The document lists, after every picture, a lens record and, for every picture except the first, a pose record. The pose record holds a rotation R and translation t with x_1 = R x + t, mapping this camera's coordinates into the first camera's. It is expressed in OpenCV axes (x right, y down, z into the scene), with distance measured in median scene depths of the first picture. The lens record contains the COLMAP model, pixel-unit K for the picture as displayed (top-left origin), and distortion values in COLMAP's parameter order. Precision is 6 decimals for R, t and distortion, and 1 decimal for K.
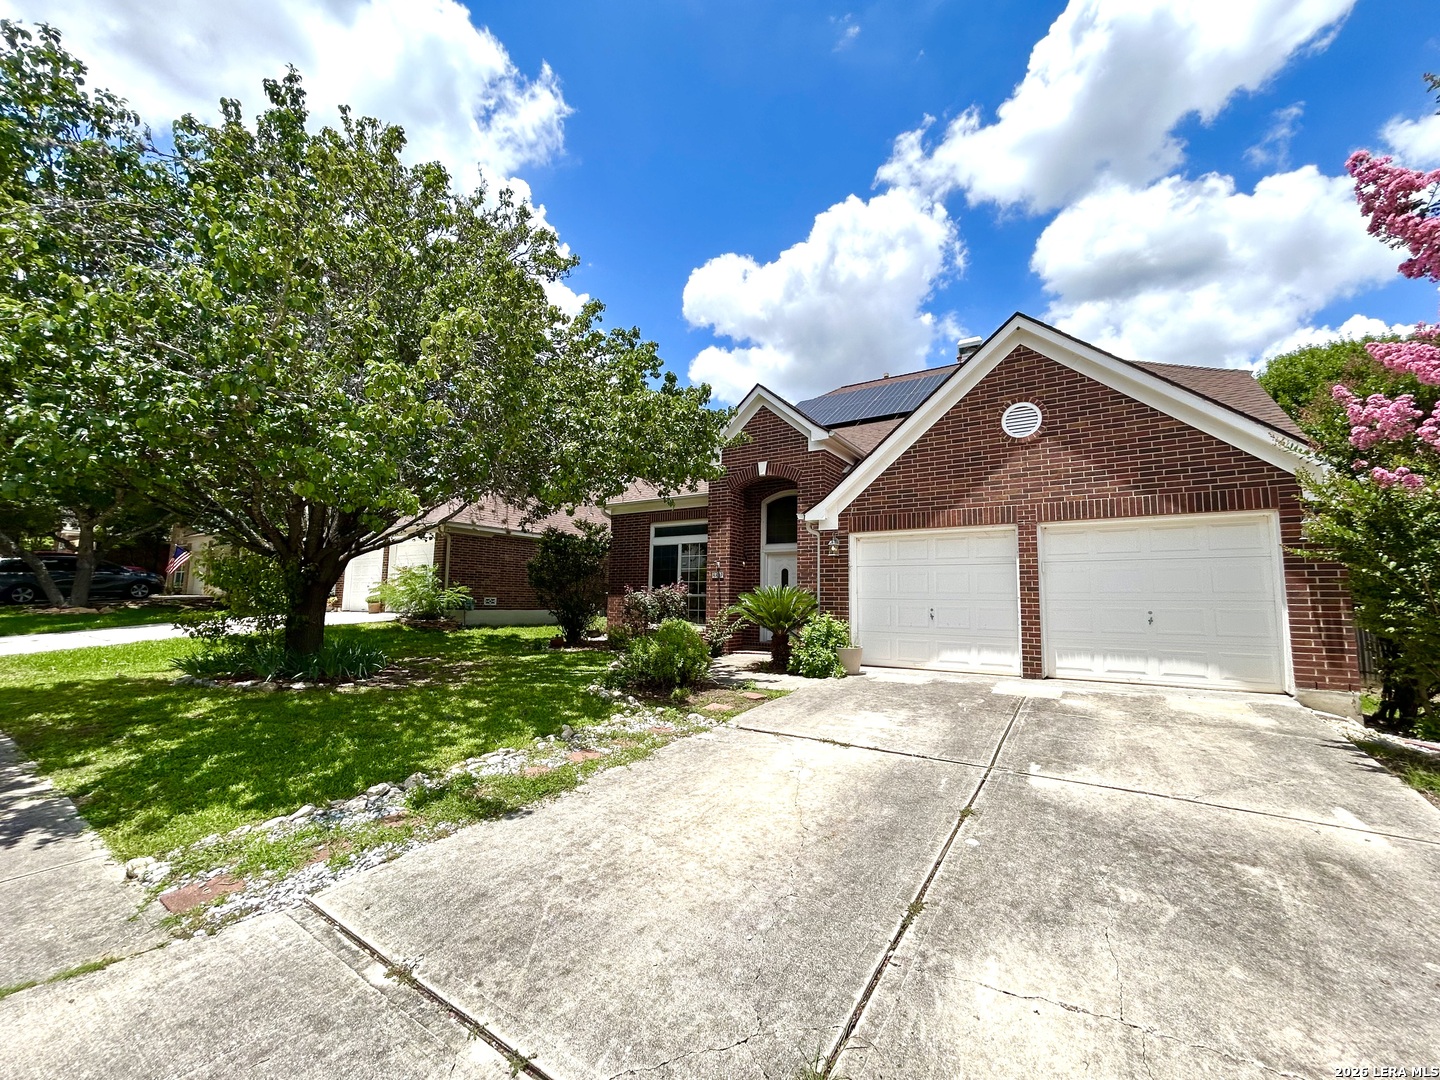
lens RADIAL K [[577.6, 0, 721.0], [0, 577.6, 540.0], [0, 0, 1]] dist [-0.000008, 0.000199]
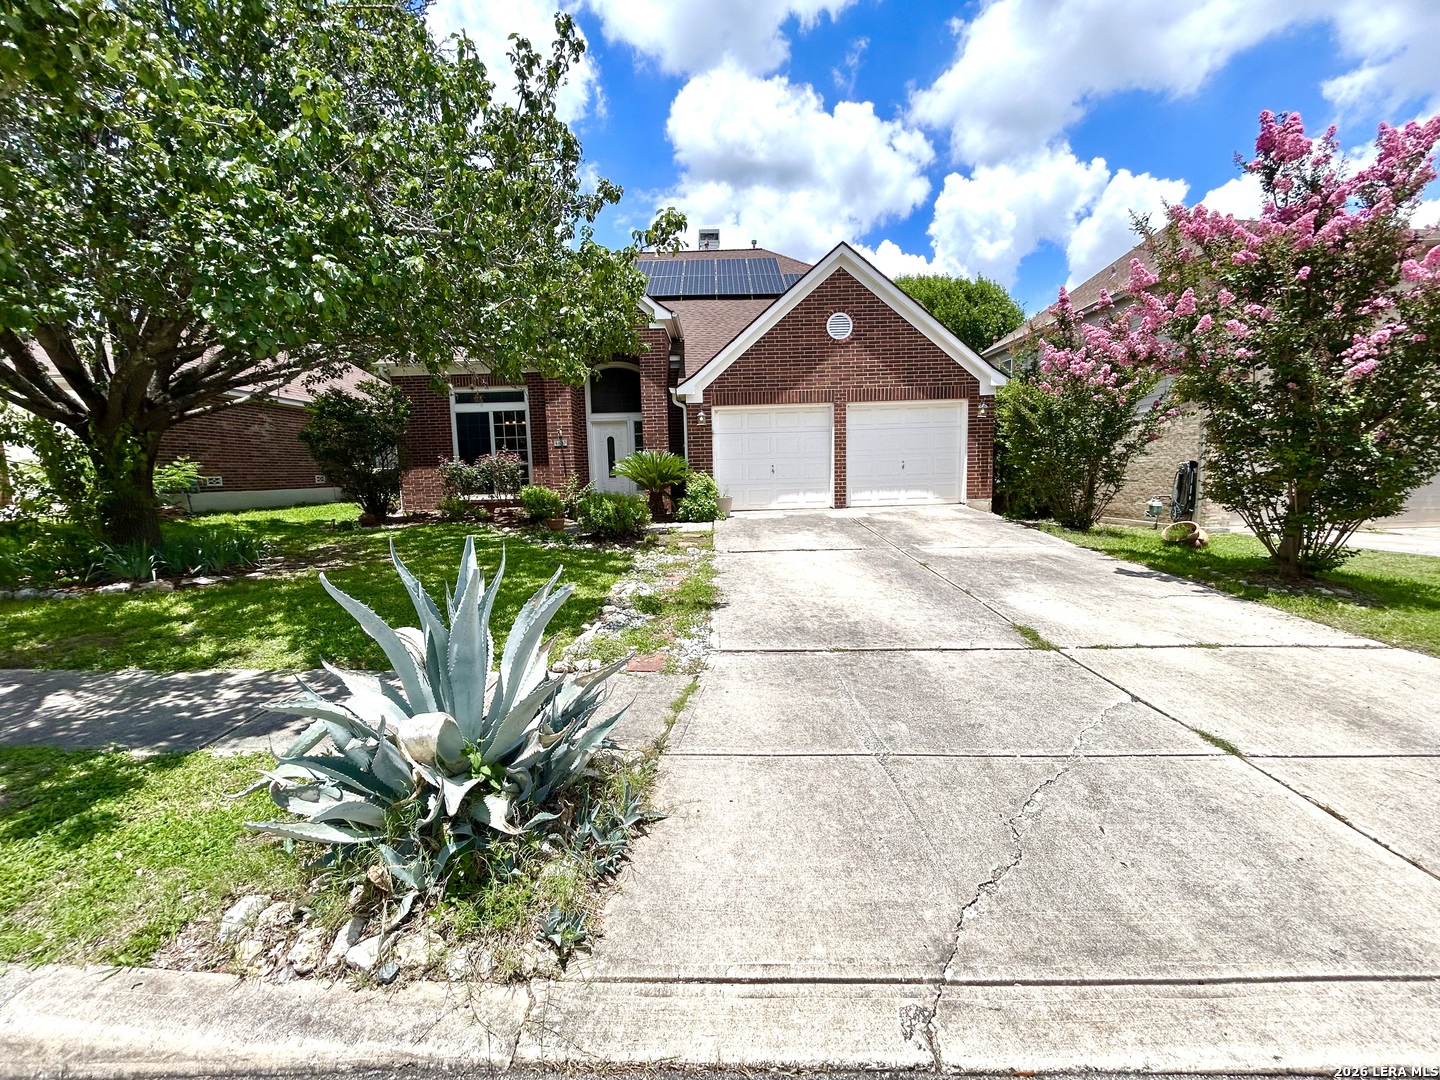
lens RADIAL K [[577.6, 0, 721.6], [0, 577.6, 541.0], [0, 0, 1]] dist [-0.000008, 0.000199]
pose [[0.834118, -0.102373, 0.542003, -0.495902], [-0.020491, 0.976197, 0.215917, 0.002676], [-0.551205, -0.191206, 0.812166, -0.066328]]
